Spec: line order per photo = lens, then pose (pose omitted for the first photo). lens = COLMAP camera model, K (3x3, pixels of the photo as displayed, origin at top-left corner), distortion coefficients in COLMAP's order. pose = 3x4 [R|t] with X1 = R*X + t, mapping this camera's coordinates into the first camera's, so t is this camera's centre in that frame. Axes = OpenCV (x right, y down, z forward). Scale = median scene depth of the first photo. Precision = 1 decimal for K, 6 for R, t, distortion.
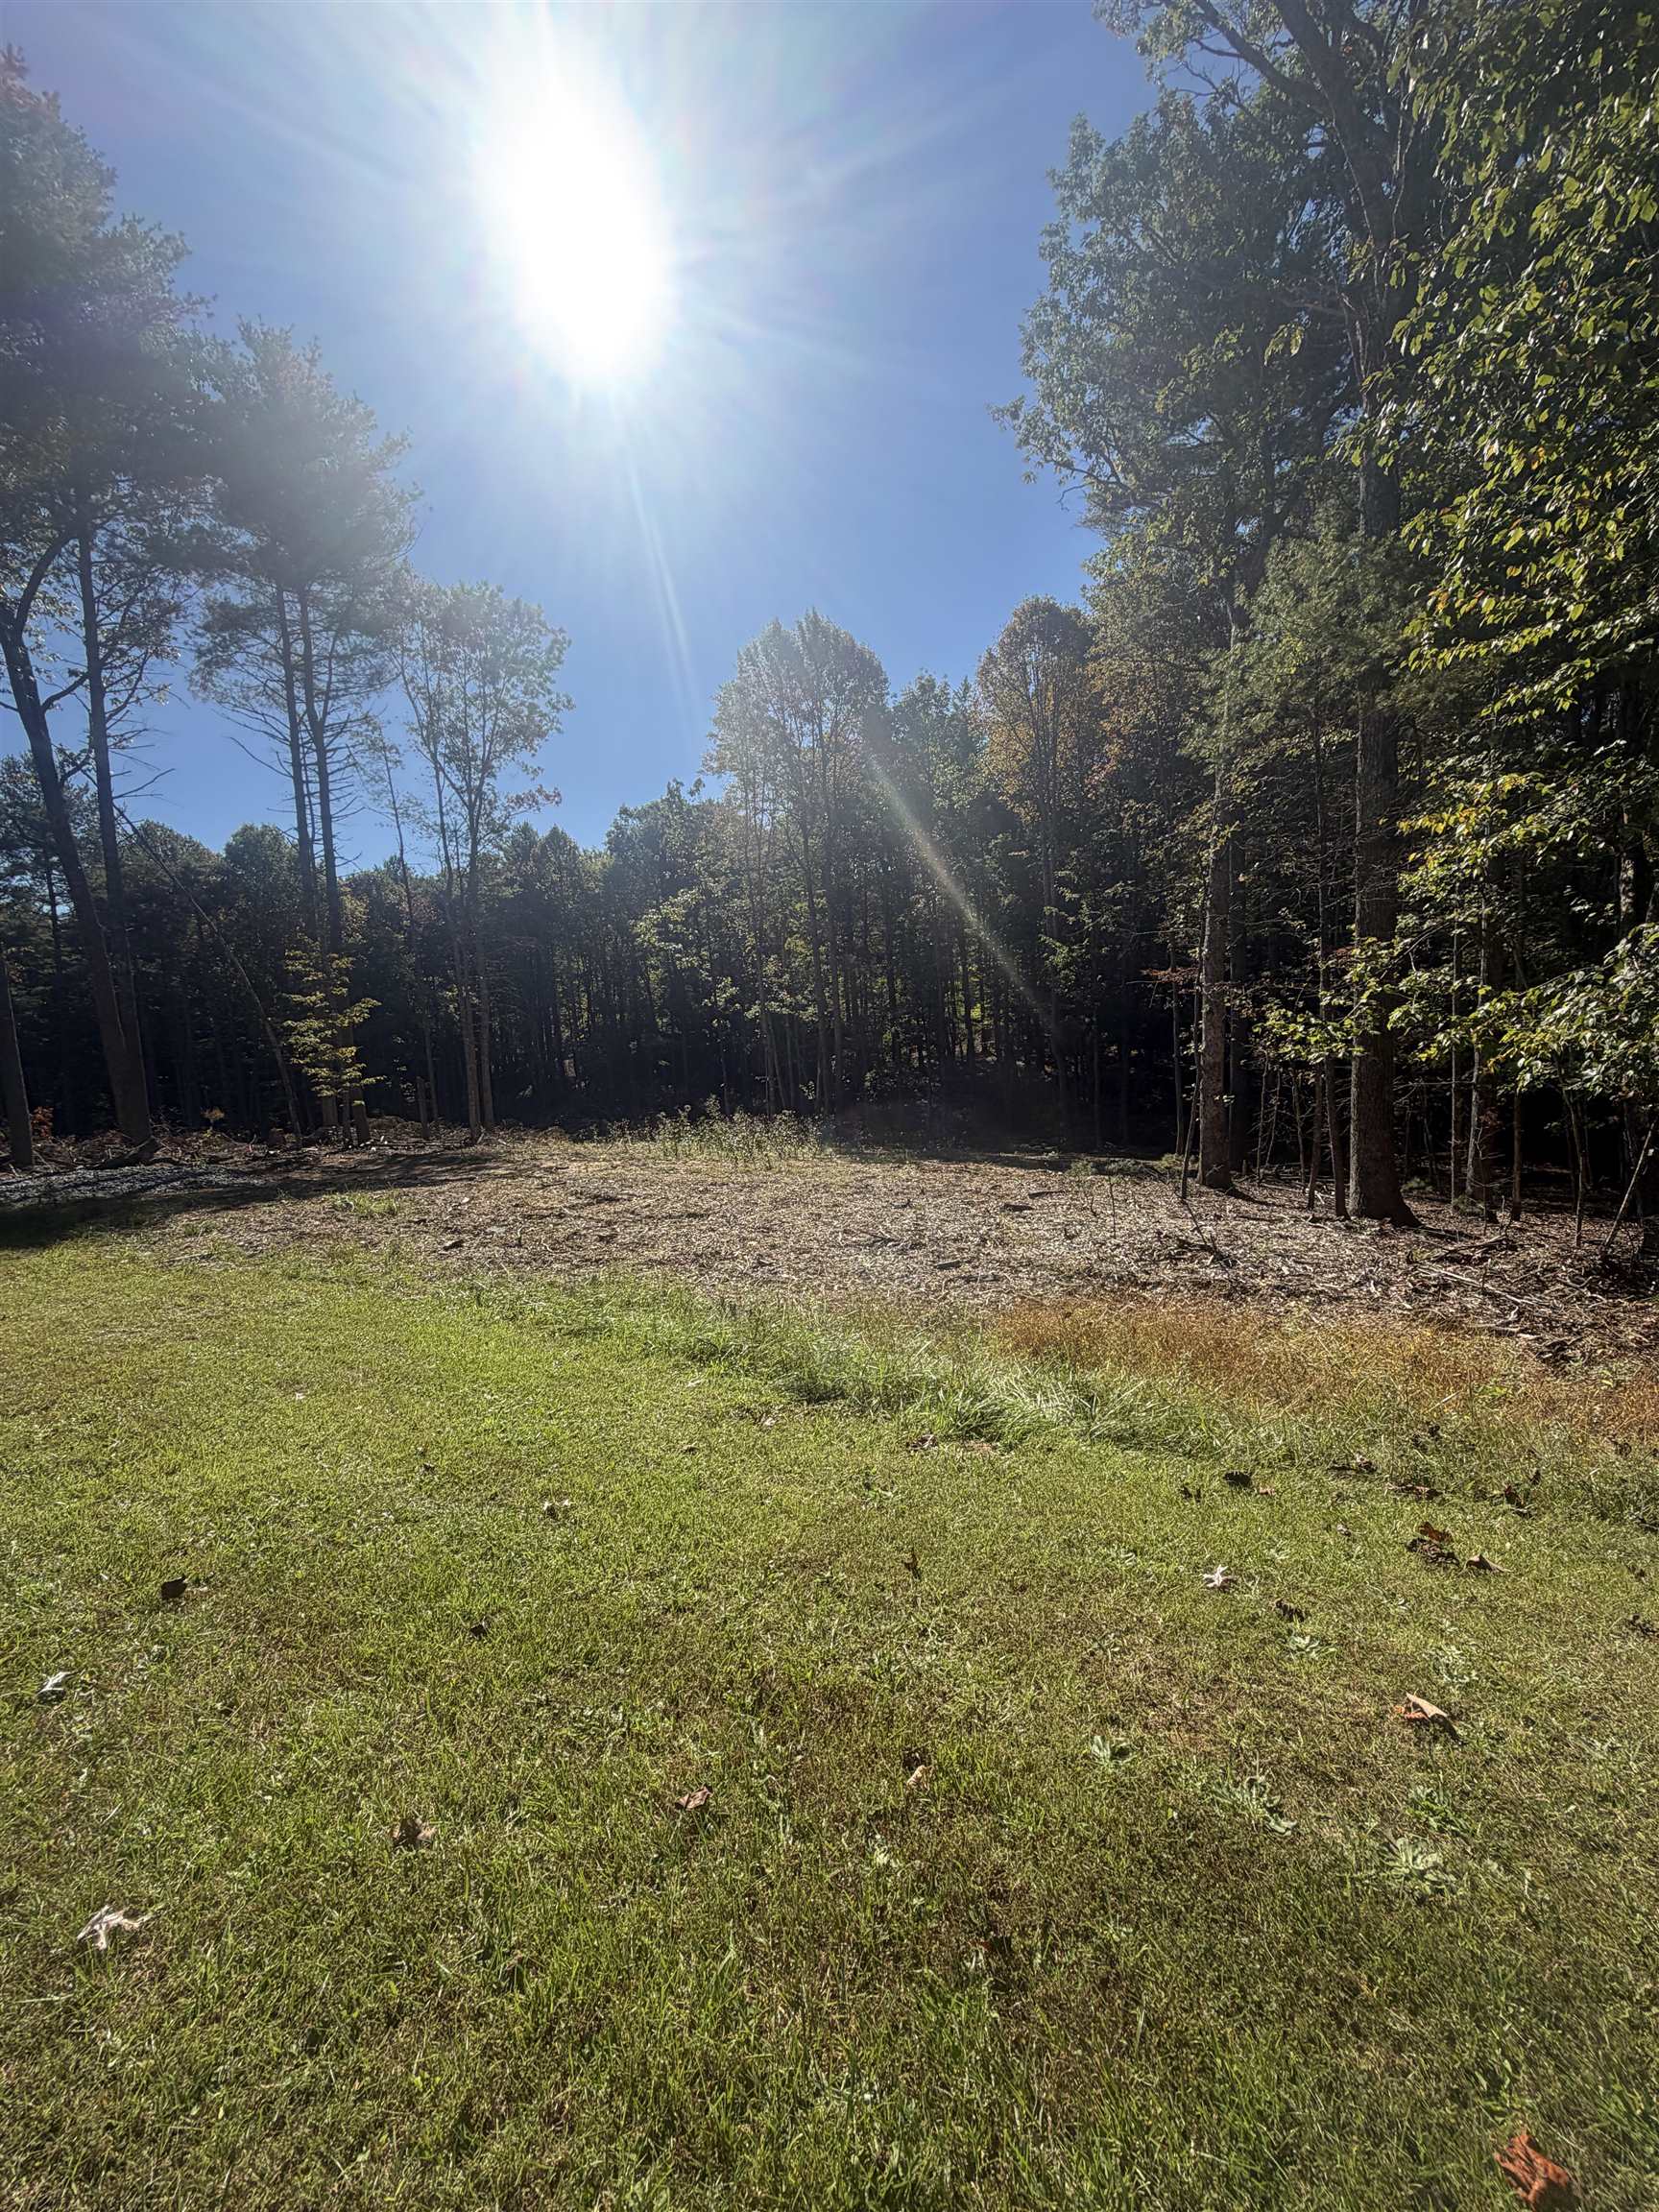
lens RADIAL K [[874.3, 0, 830.7], [0, 874.3, 1101.7], [0, 0, 1]] dist [-0.000496, 0.000413]
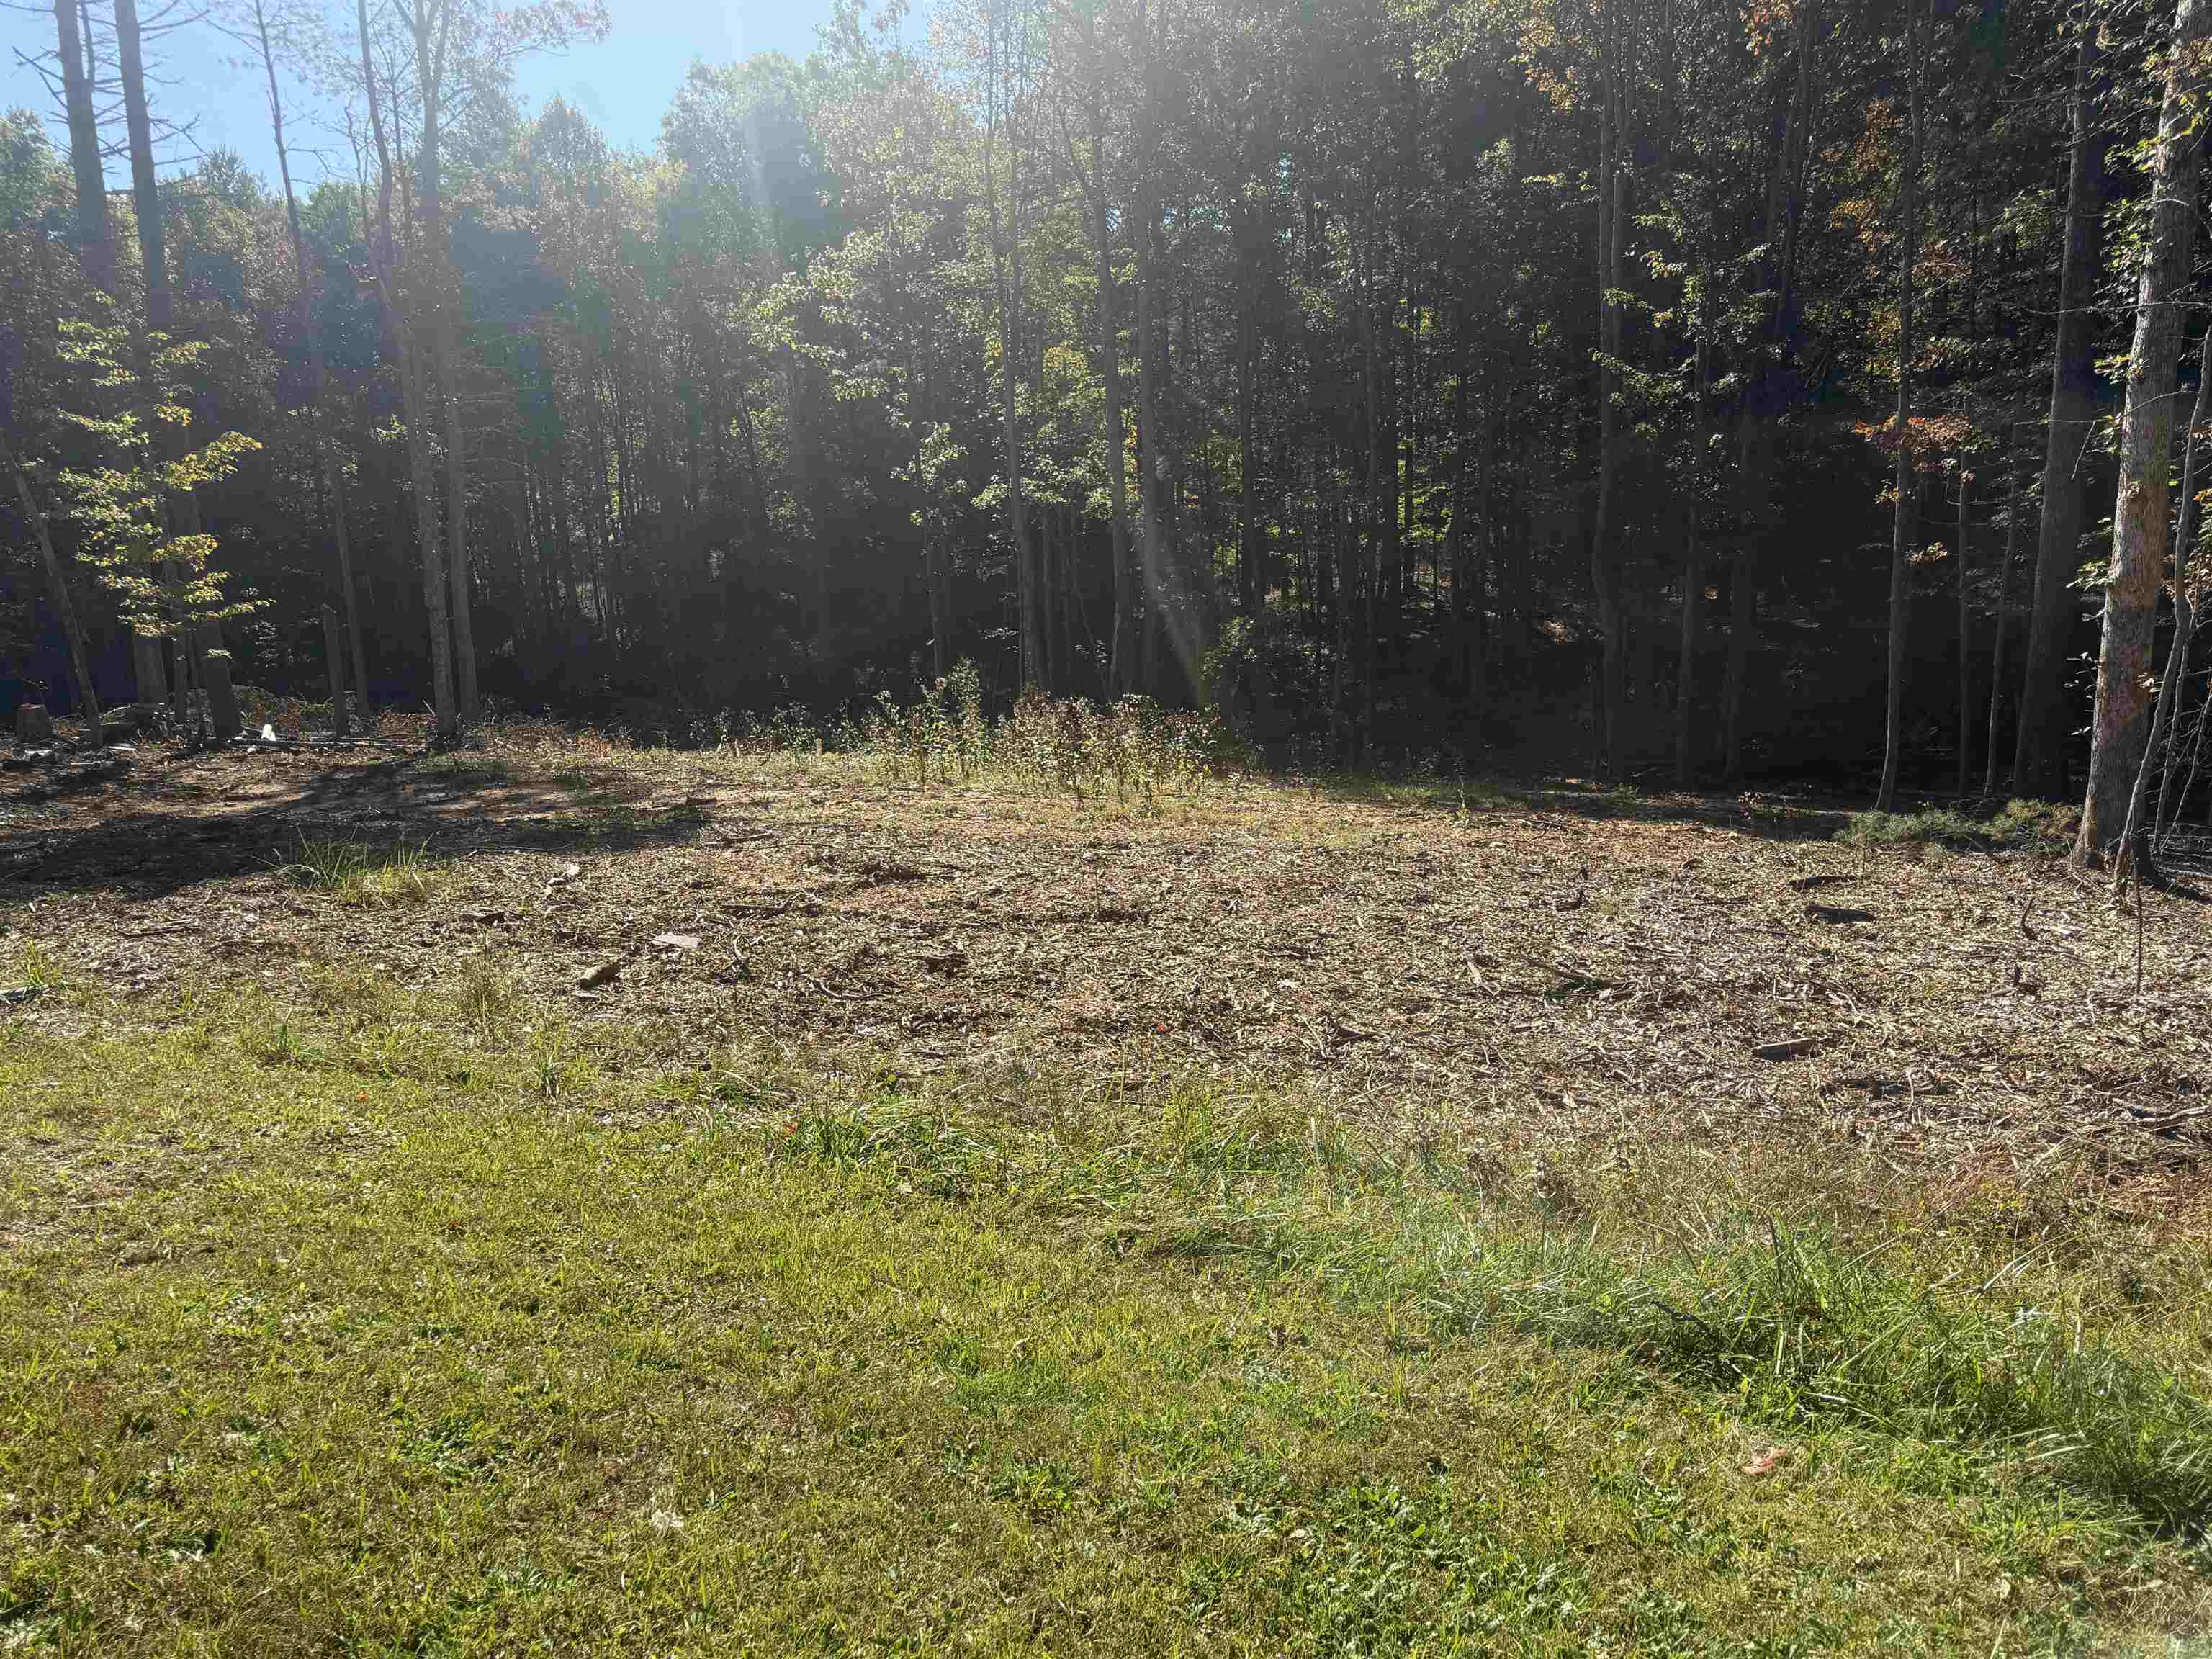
lens RADIAL K [[1664.5, 0, 1109.4], [0, 1664.5, 837.7], [0, 0, 1]] dist [0.039567, -0.034367]
pose [[0.999356, 0.022491, 0.027977, -0.184508], [-0.024976, 0.995452, 0.091936, 0.011822], [-0.025782, -0.092575, 0.995372, 0.155165]]
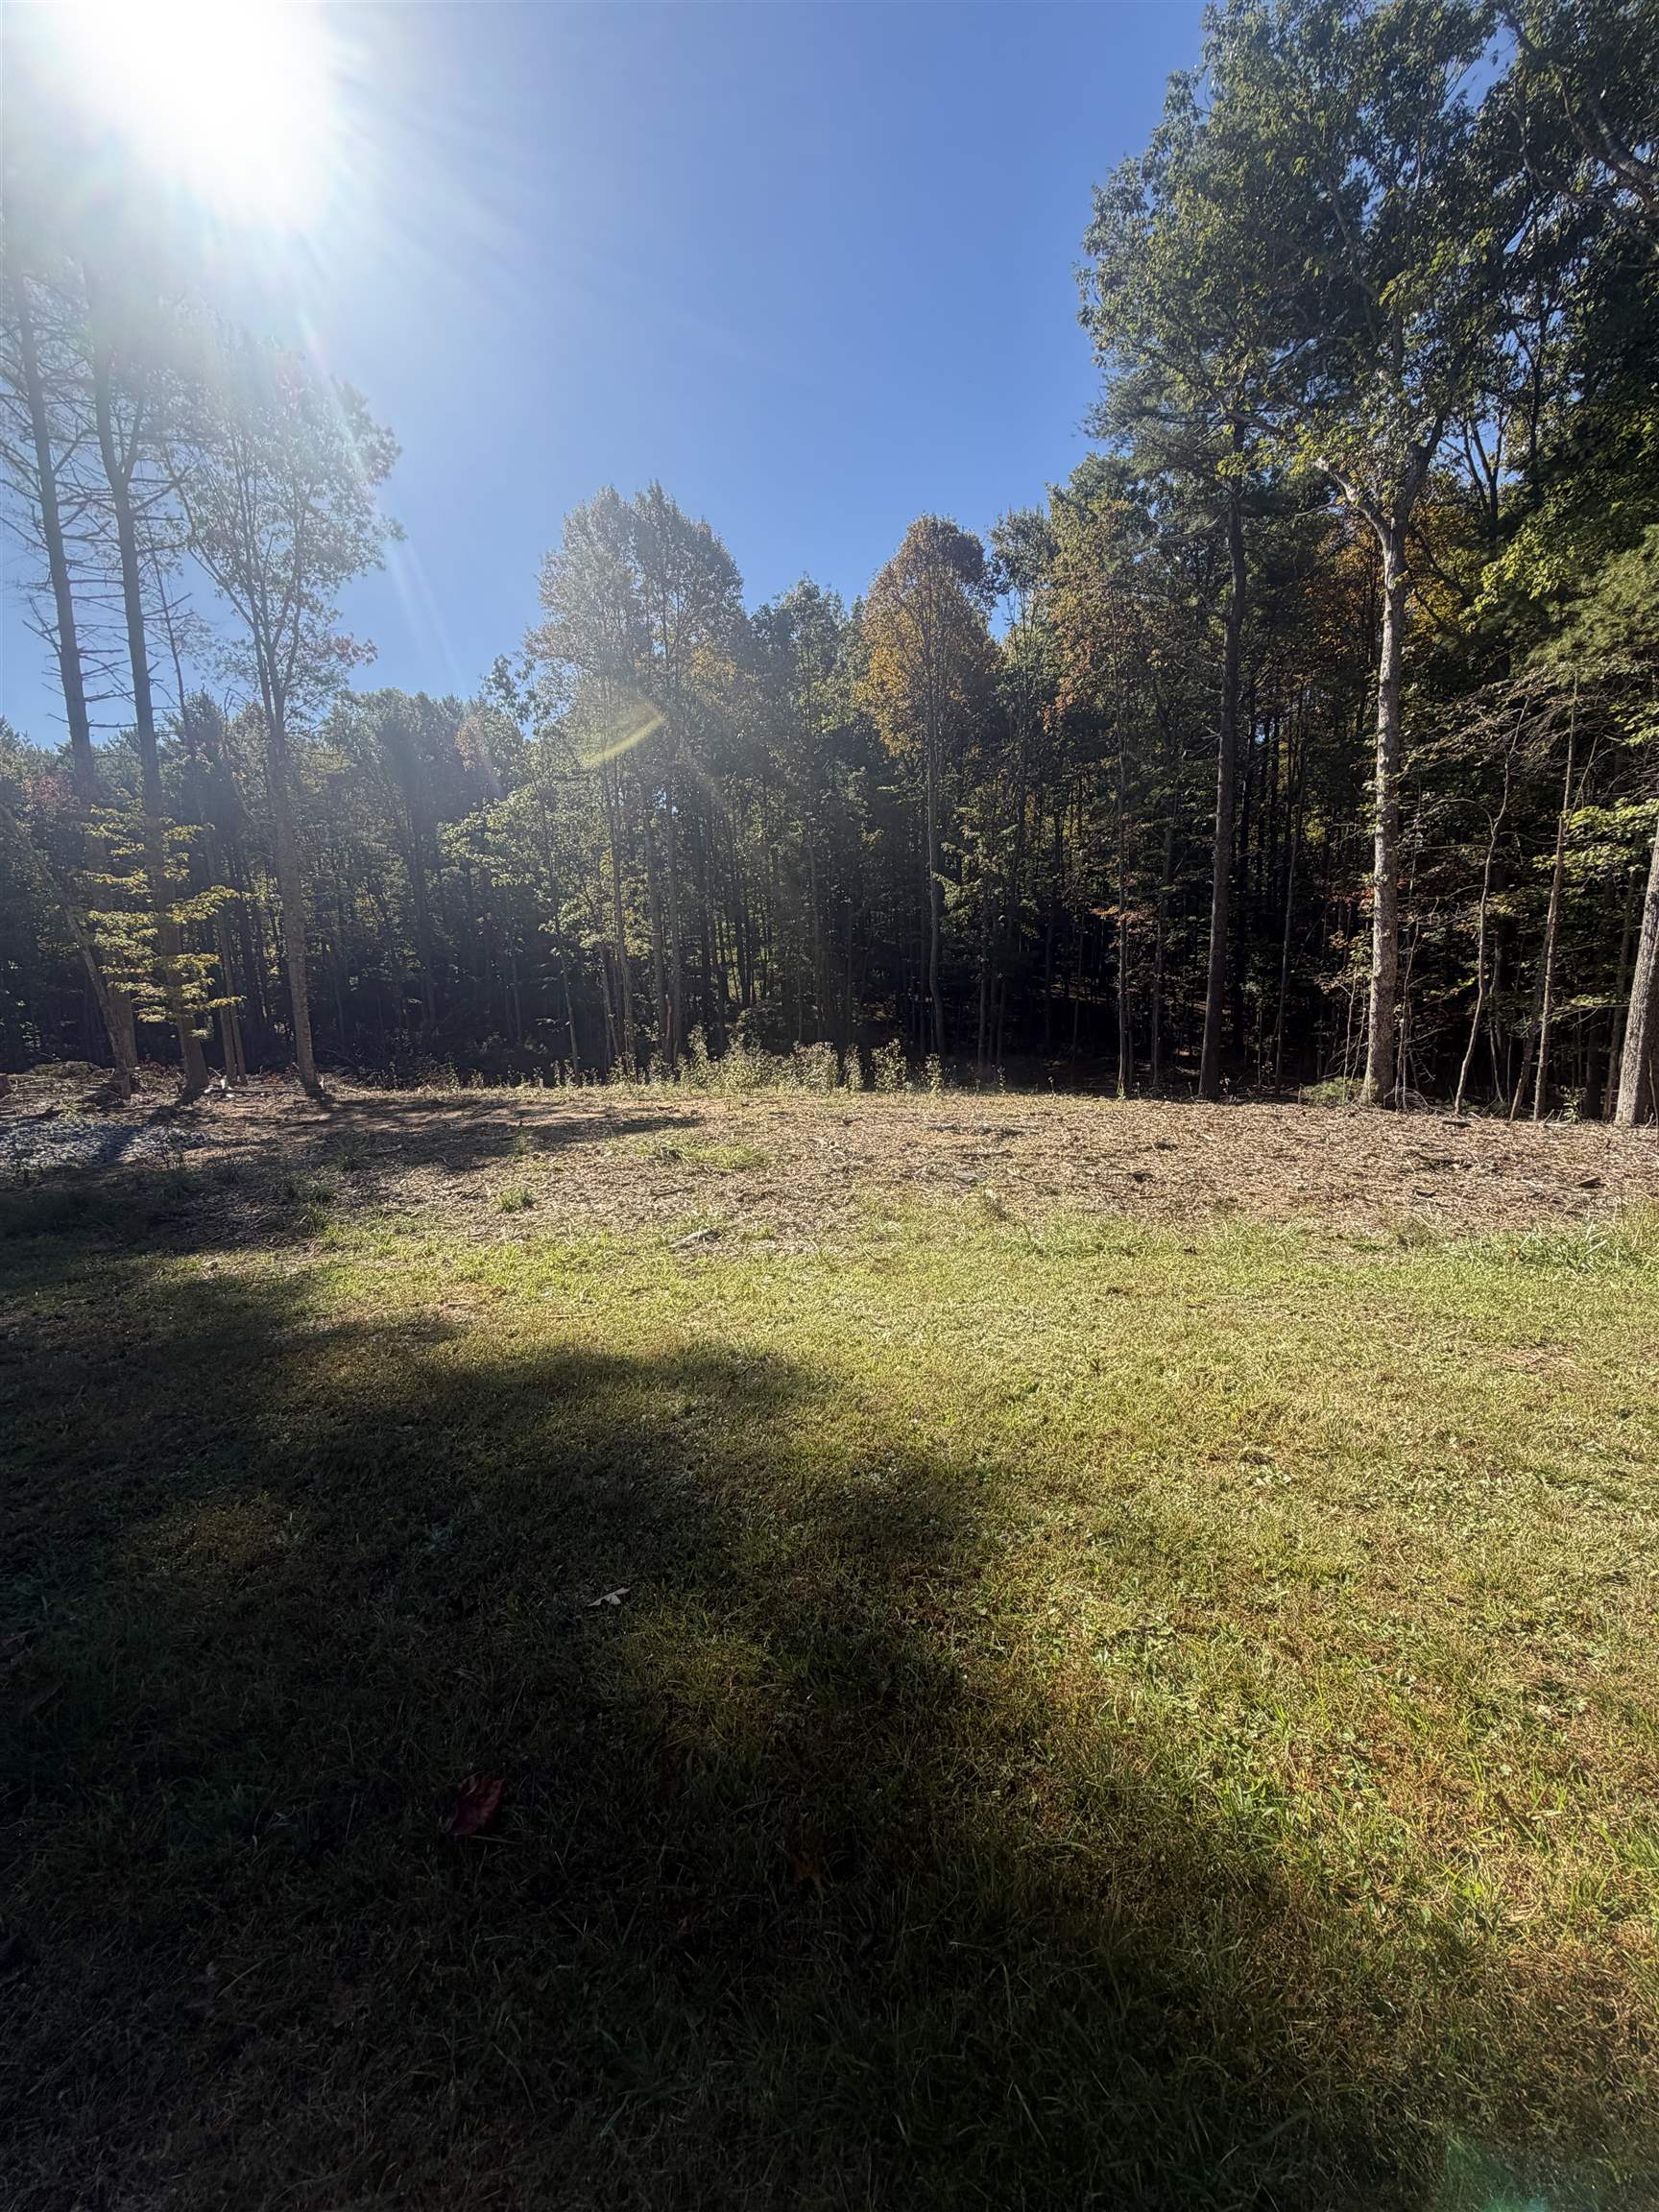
lens RADIAL K [[874.3, 0, 826.2], [0, 874.3, 1102.0], [0, 0, 1]] dist [-0.000496, 0.000413]
pose [[0.939929, -0.019842, 0.340793, -0.728239], [0.000836, 0.998440, 0.055827, 0.044621], [-0.341369, -0.052189, 0.938479, 0.347205]]
